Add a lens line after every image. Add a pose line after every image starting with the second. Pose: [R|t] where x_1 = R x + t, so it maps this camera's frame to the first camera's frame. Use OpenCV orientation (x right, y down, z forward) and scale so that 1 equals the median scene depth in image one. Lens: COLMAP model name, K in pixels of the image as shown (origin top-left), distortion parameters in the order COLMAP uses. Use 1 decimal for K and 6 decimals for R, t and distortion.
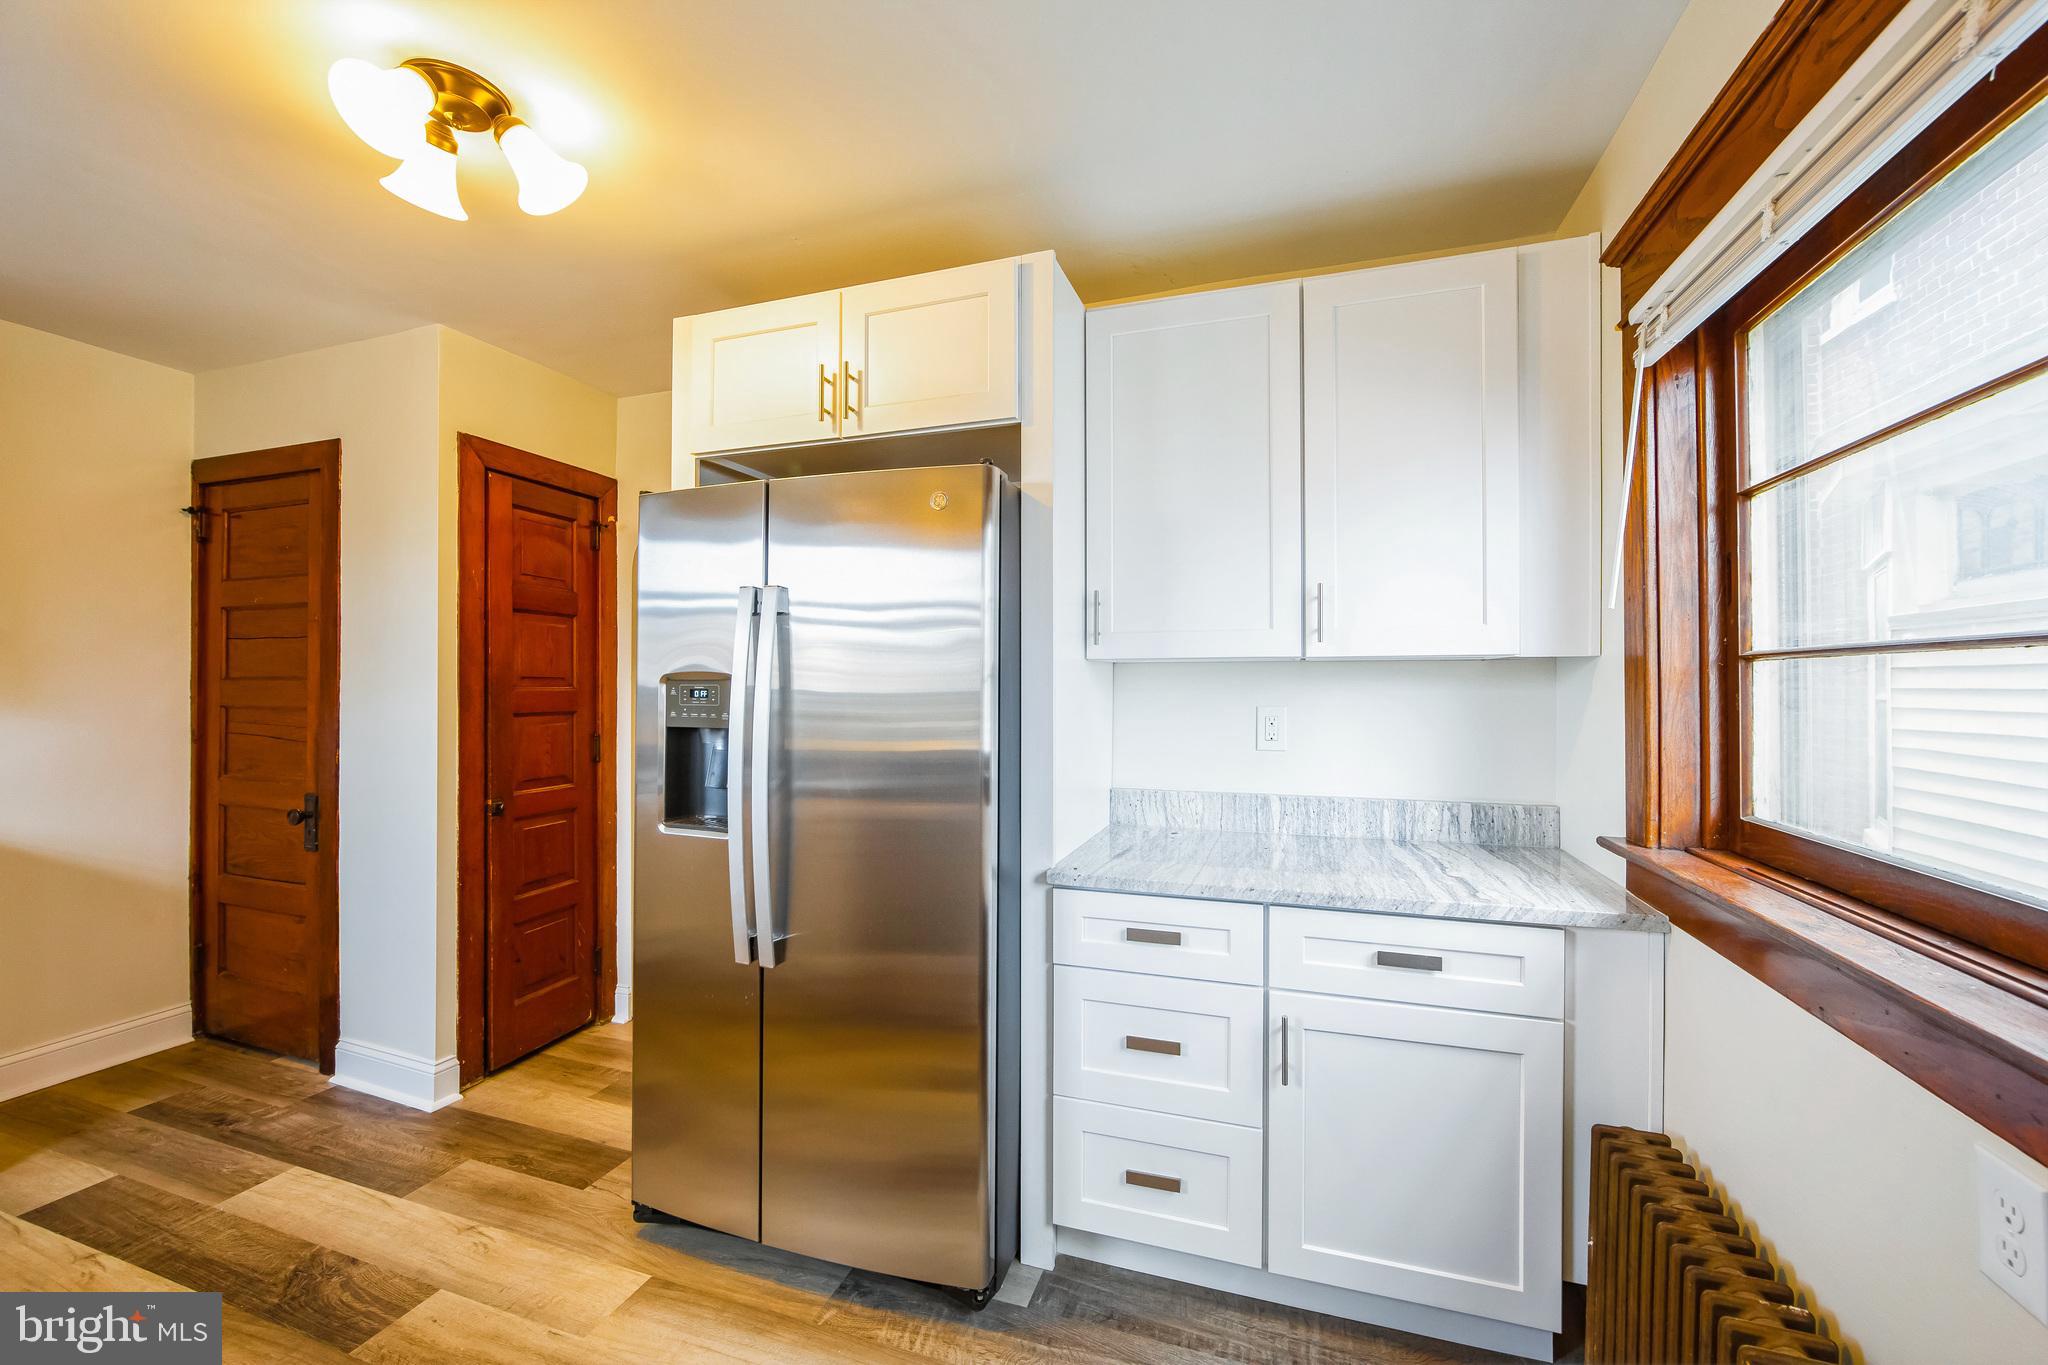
lens RADIAL K [[798.3, 0, 1019.6], [0, 798.3, 684.4], [0, 0, 1]] dist [-0.003204, 0.000280]
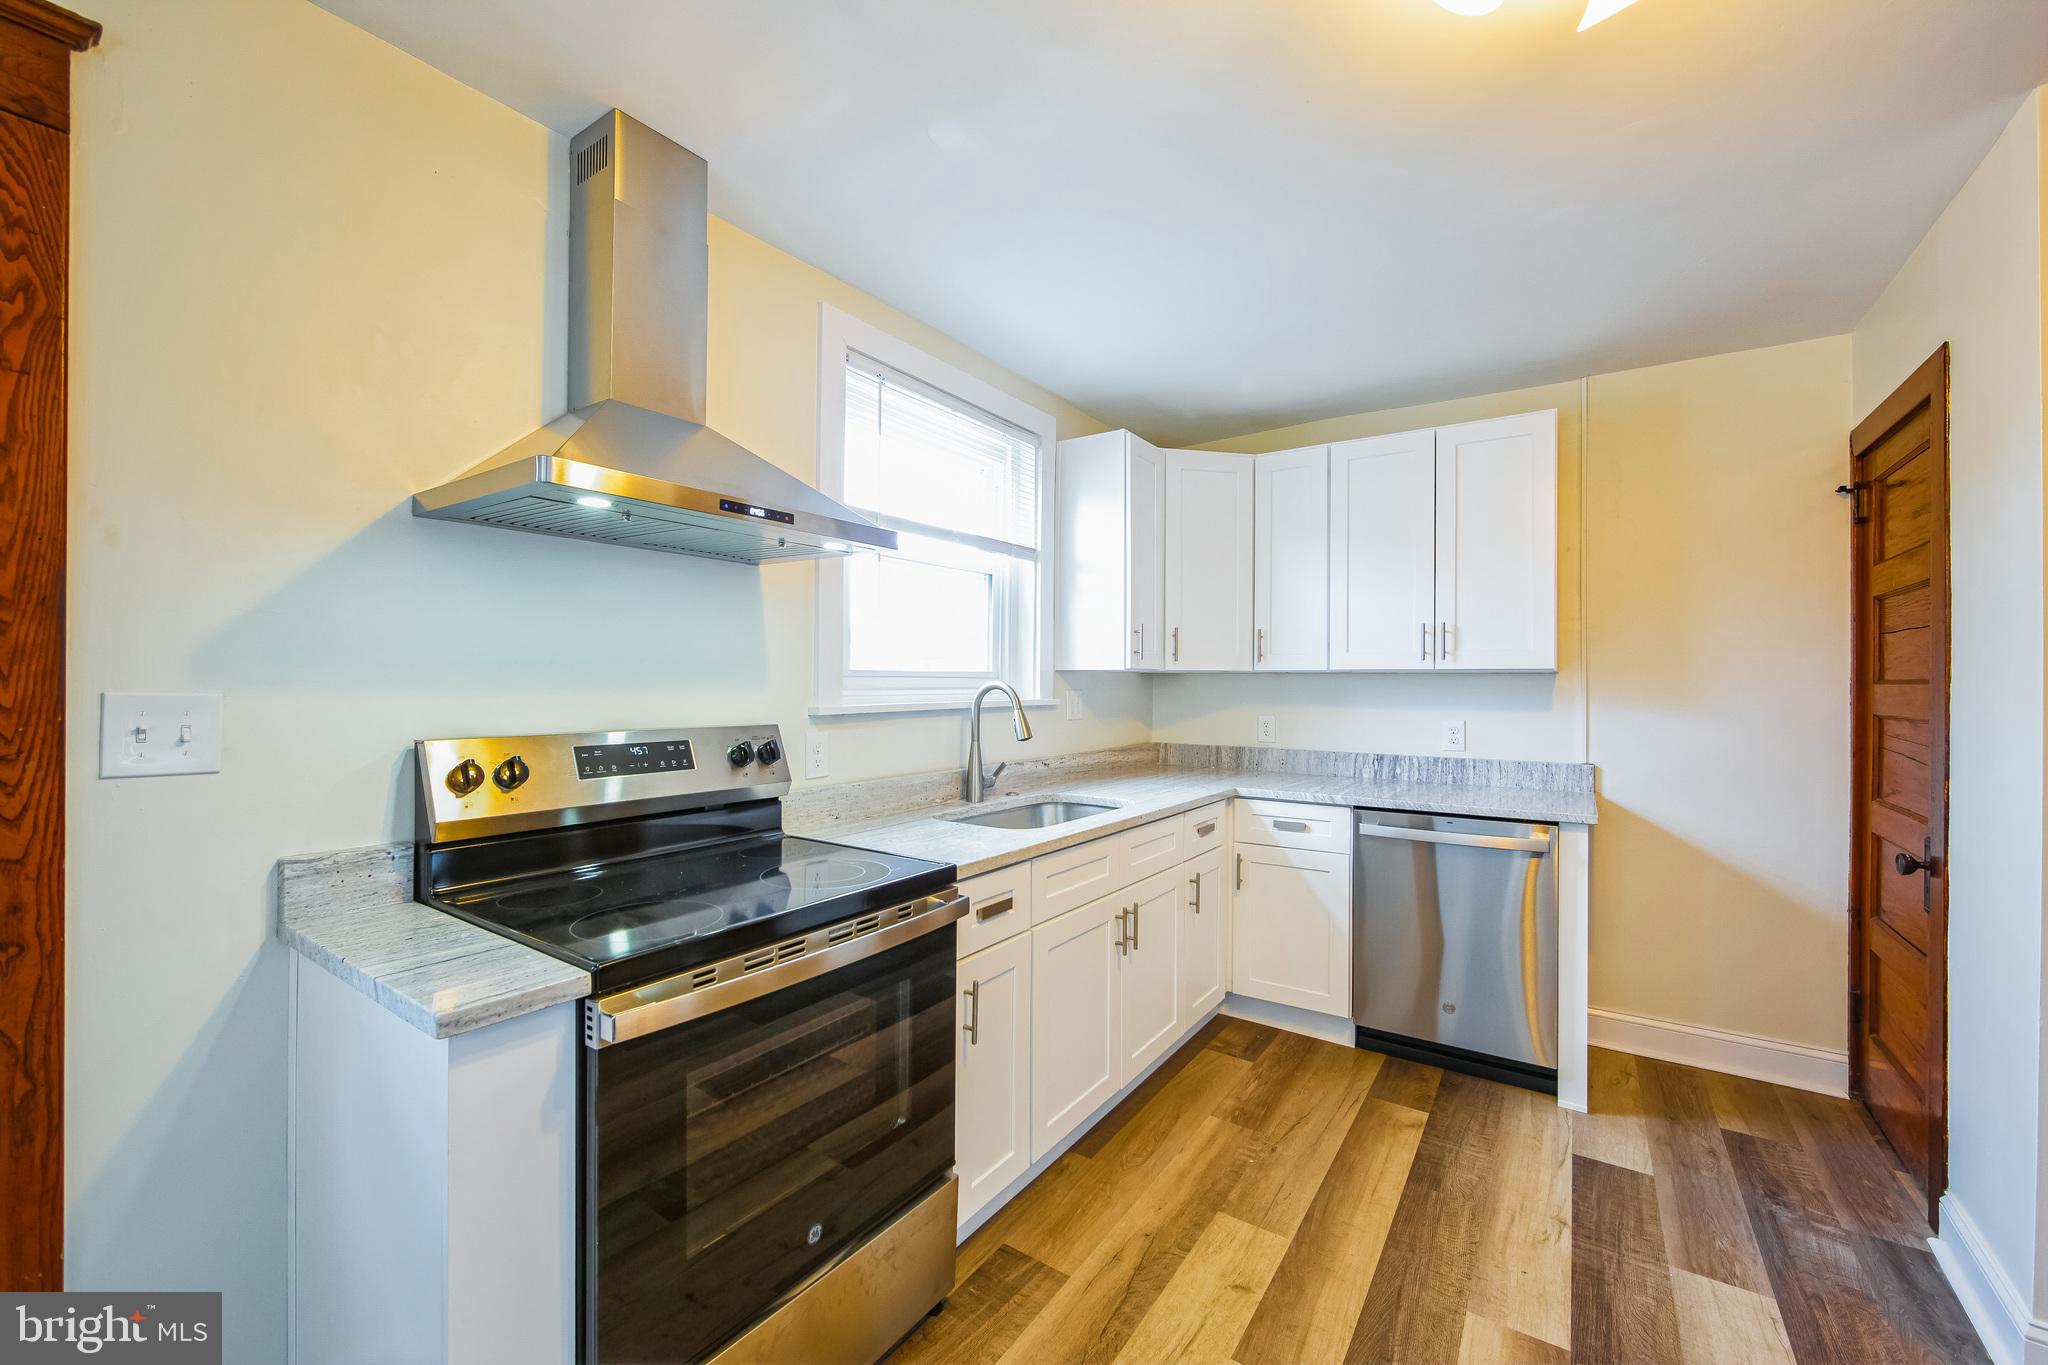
lens RADIAL K [[798.3, 0, 1019.6], [0, 798.3, 684.4], [0, 0, 1]] dist [-0.003204, 0.000280]
pose [[-0.258372, -0.004791, -0.966034, 0.044702], [-0.000729, 0.999988, -0.004764, -0.000180], [0.966045, -0.000526, -0.258373, 0.431302]]
